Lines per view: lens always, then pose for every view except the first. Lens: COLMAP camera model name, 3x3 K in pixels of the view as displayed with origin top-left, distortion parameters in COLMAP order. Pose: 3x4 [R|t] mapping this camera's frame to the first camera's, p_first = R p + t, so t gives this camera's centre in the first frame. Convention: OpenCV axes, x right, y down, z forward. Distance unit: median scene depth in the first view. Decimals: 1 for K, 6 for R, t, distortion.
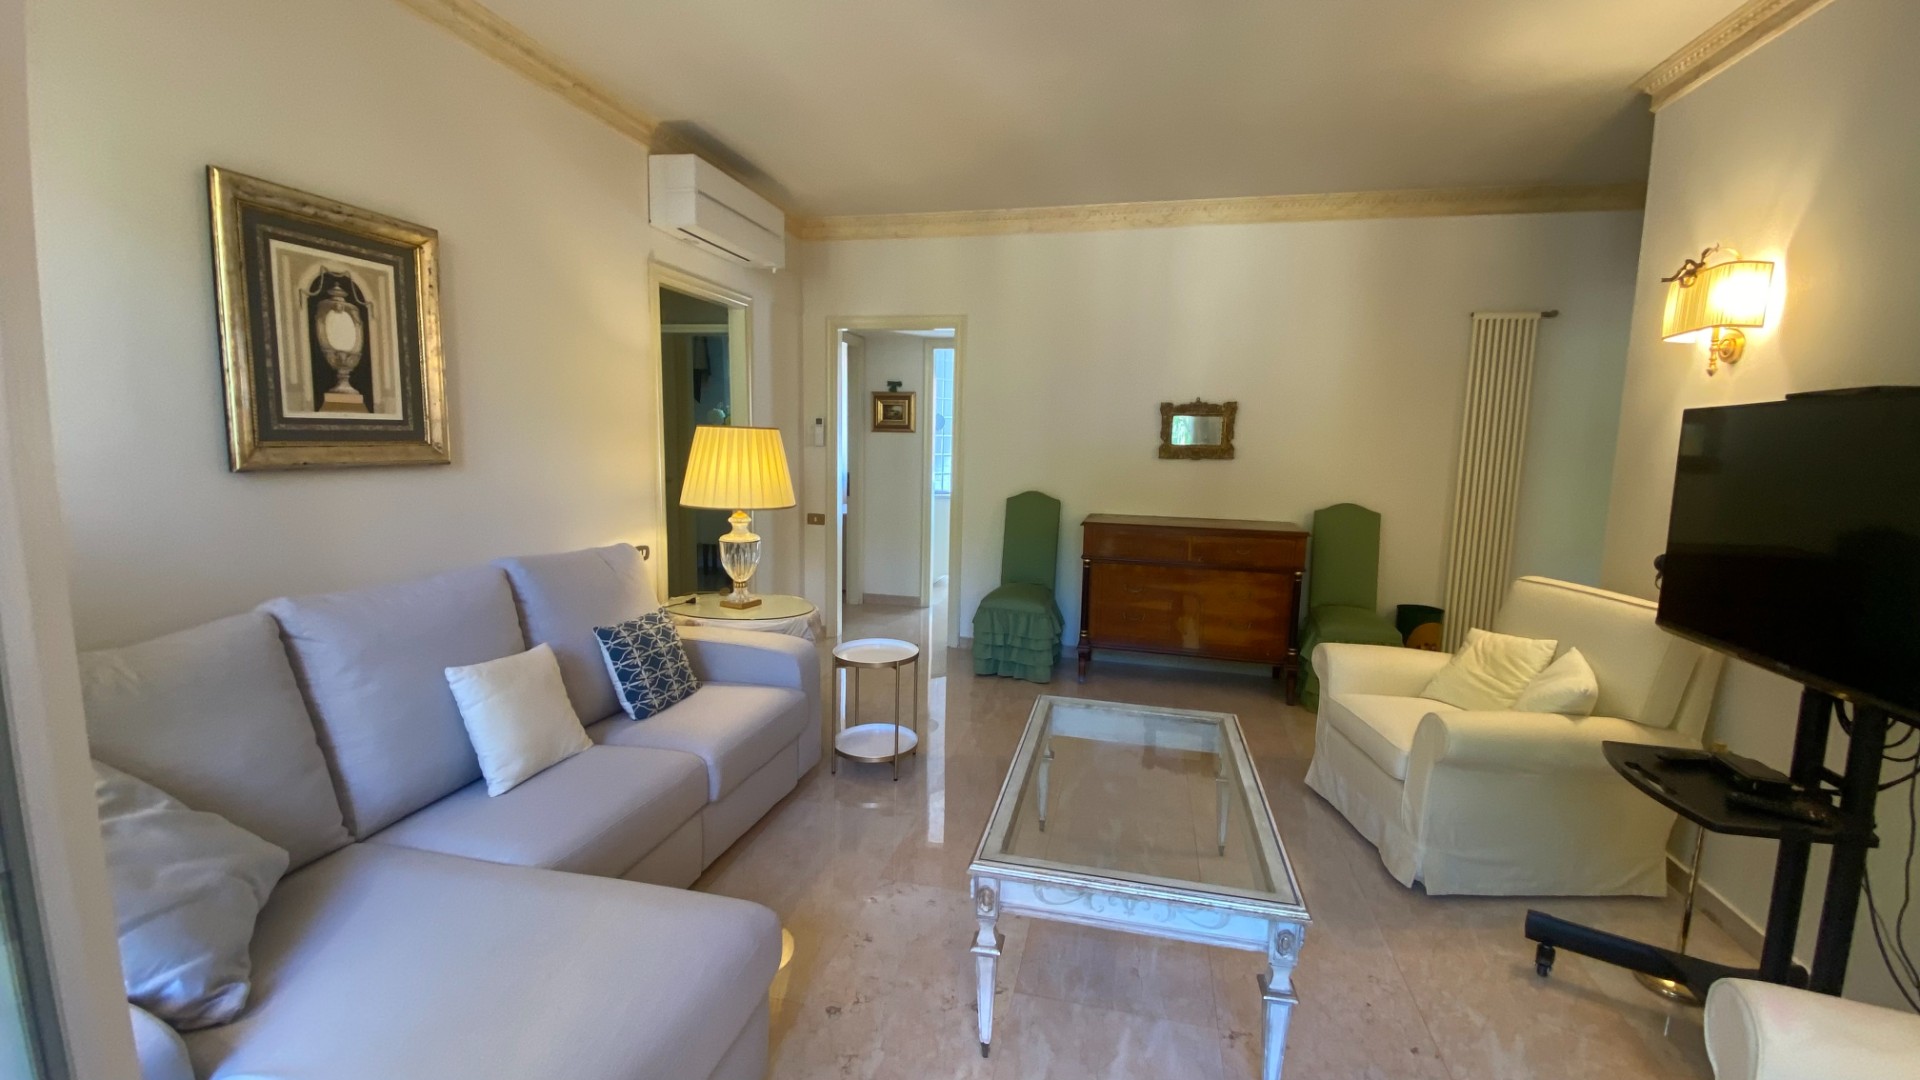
lens RADIAL K [[774.3, 0, 955.8], [0, 774.3, 533.4], [0, 0, 1]] dist [0.017519, -0.019735]
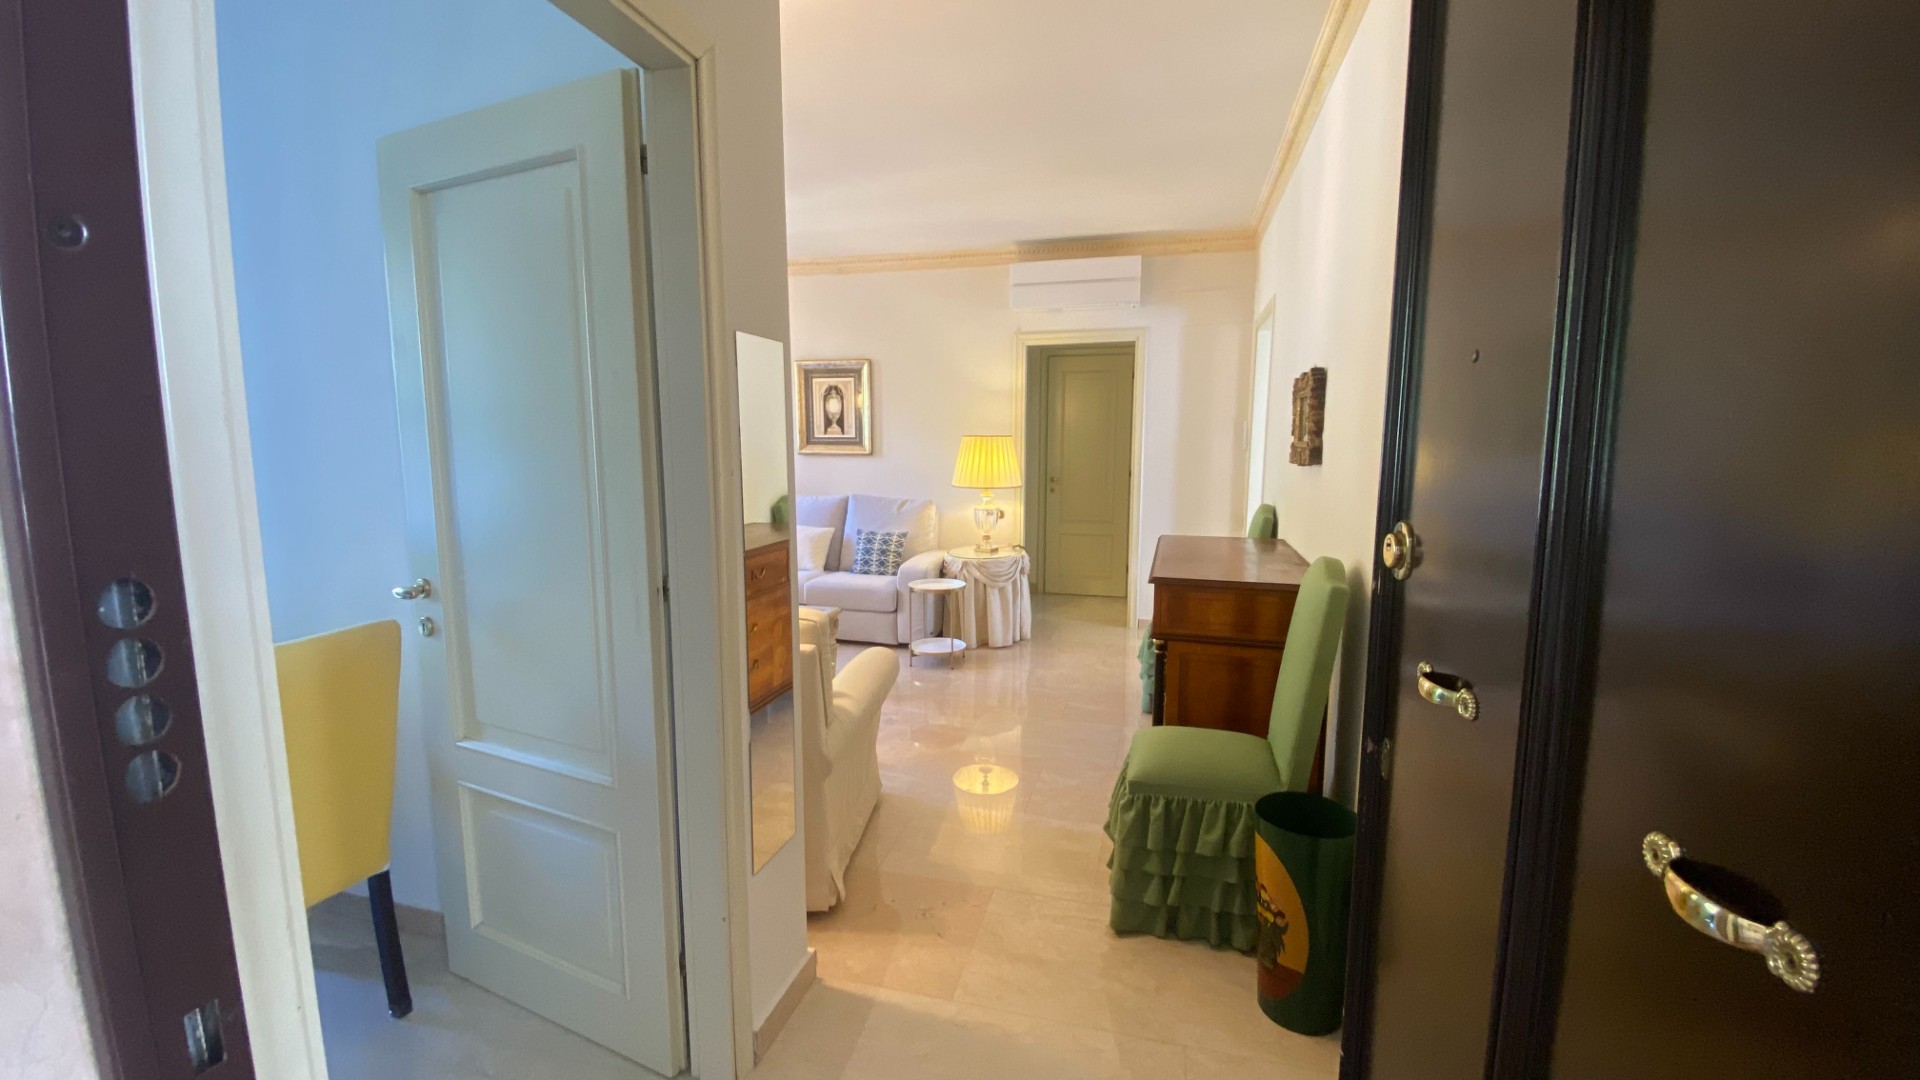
lens RADIAL K [[768.2, 0, 959.1], [0, 768.2, 532.3], [0, 0, 1]] dist [0.053024, -0.048610]
pose [[-0.033656, 0.102003, -0.994215, 1.667834], [-0.123131, 0.986777, 0.105408, -0.132499], [0.991820, 0.125966, -0.020651, 1.304466]]
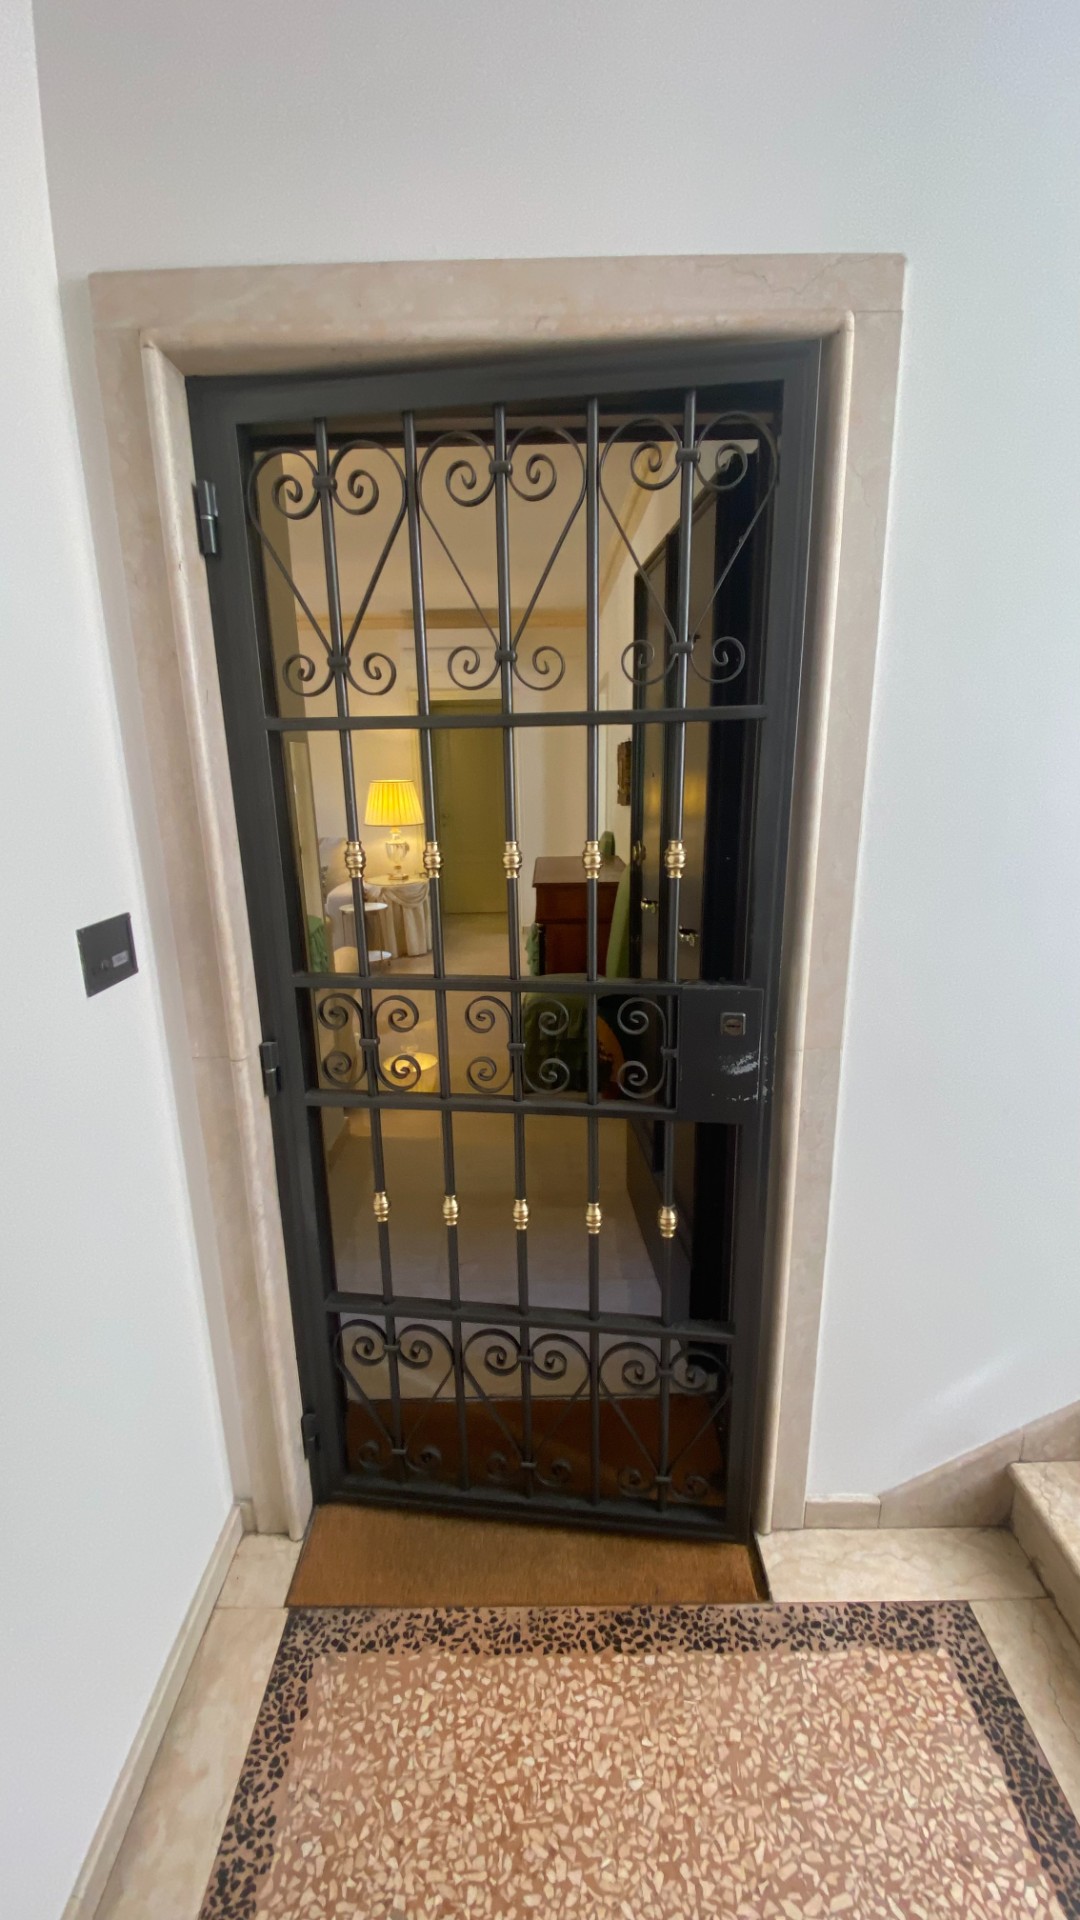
lens RADIAL K [[768.2, 0, 540.0], [0, 768.2, 960.0], [0, 0, 1]] dist [0.053024, -0.048610]
pose [[0.230350, 0.215483, -0.948950, 2.142803], [-0.095577, 0.975469, 0.198304, -0.155499], [0.968403, 0.045018, 0.245295, 1.185674]]
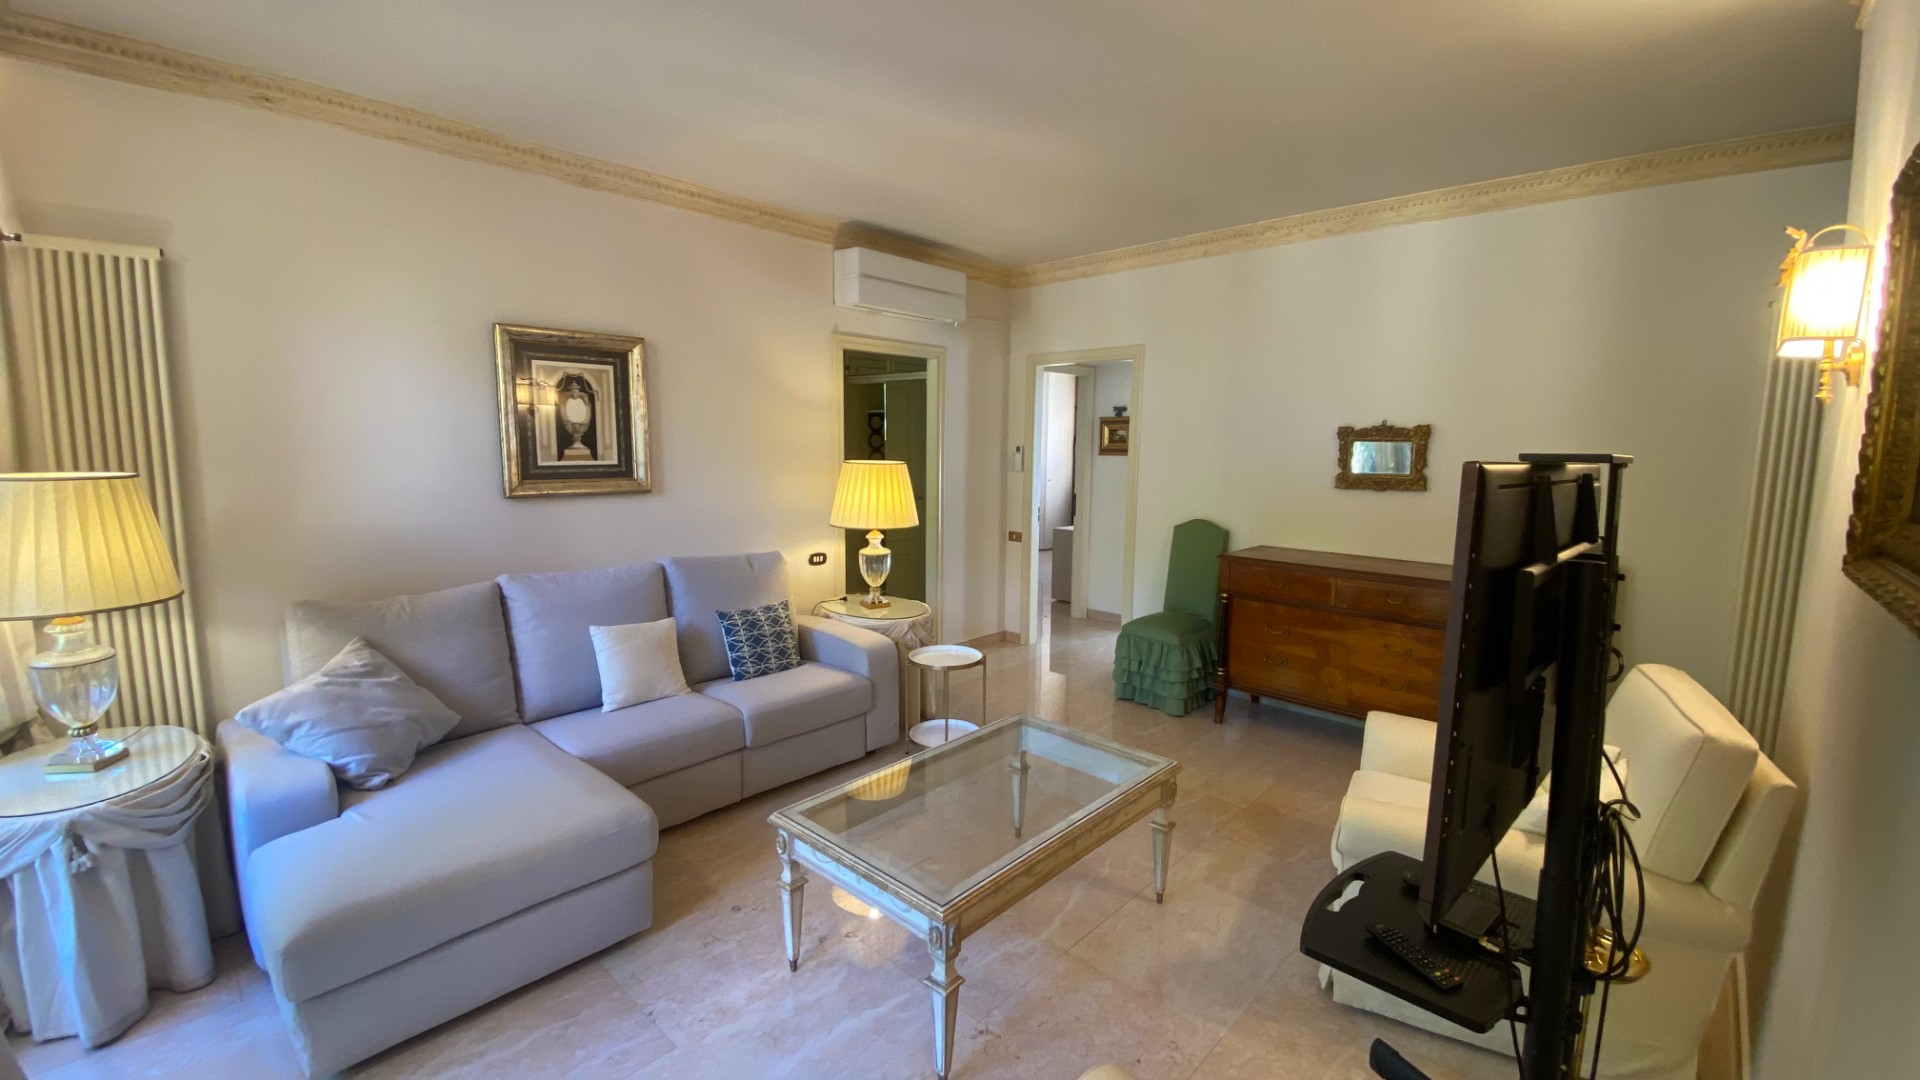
lens RADIAL K [[768.2, 0, 959.1], [0, 768.2, 532.3], [0, 0, 1]] dist [0.053024, -0.048610]
pose [[0.867718, 0.047352, -0.494796, 0.587631], [-0.052993, 0.998591, 0.002632, -0.045974], [0.494224, 0.023937, 0.869005, 0.000579]]
